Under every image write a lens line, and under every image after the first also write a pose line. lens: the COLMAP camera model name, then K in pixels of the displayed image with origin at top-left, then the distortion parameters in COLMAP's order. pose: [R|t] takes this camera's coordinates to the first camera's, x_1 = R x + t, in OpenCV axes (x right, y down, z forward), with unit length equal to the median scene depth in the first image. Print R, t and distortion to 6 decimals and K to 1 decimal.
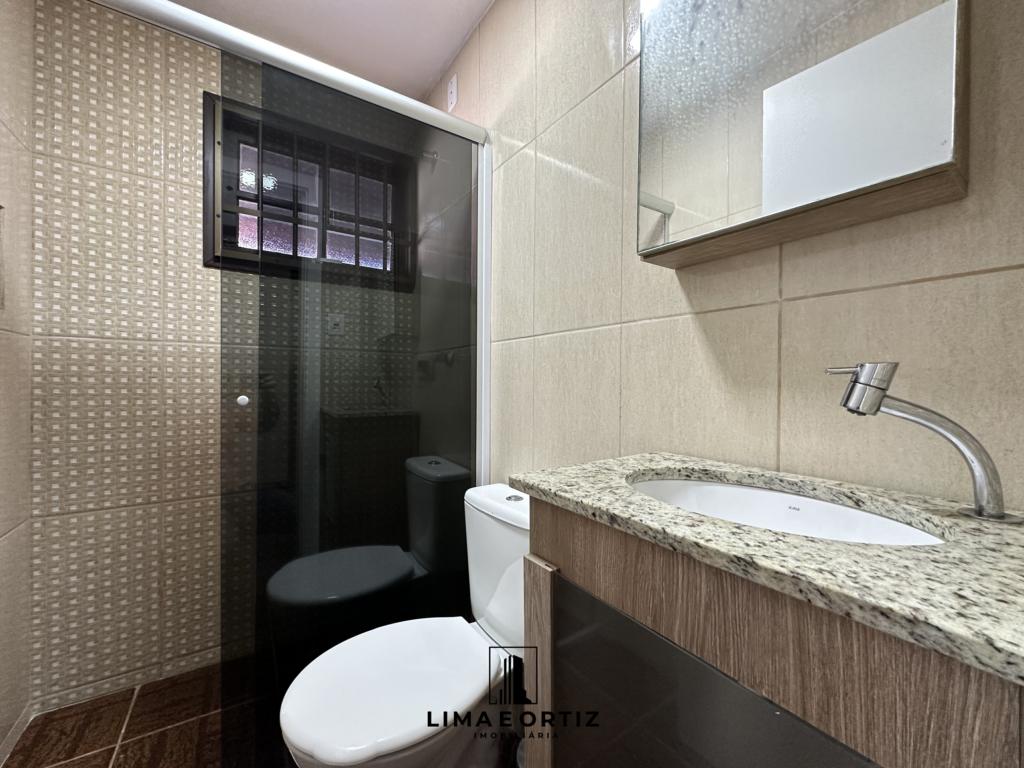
lens RADIAL K [[408.5, 0, 511.8], [0, 408.5, 382.1], [0, 0, 1]] dist [-0.004091, 0.000646]
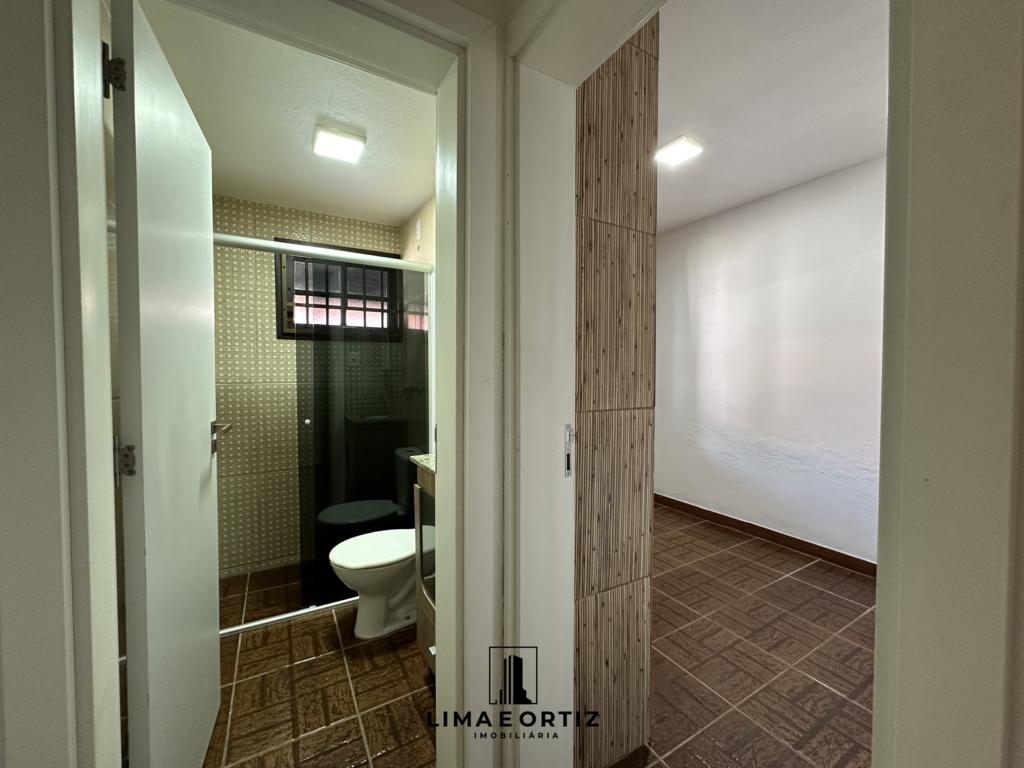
lens RADIAL K [[408.5, 0, 512.7], [0, 408.5, 382.4], [0, 0, 1]] dist [-0.004091, 0.000646]
pose [[0.998674, -0.007673, -0.050913, 0.342958], [0.008841, 0.999702, 0.022755, -0.130889], [0.050723, -0.023175, 0.998444, -0.706030]]
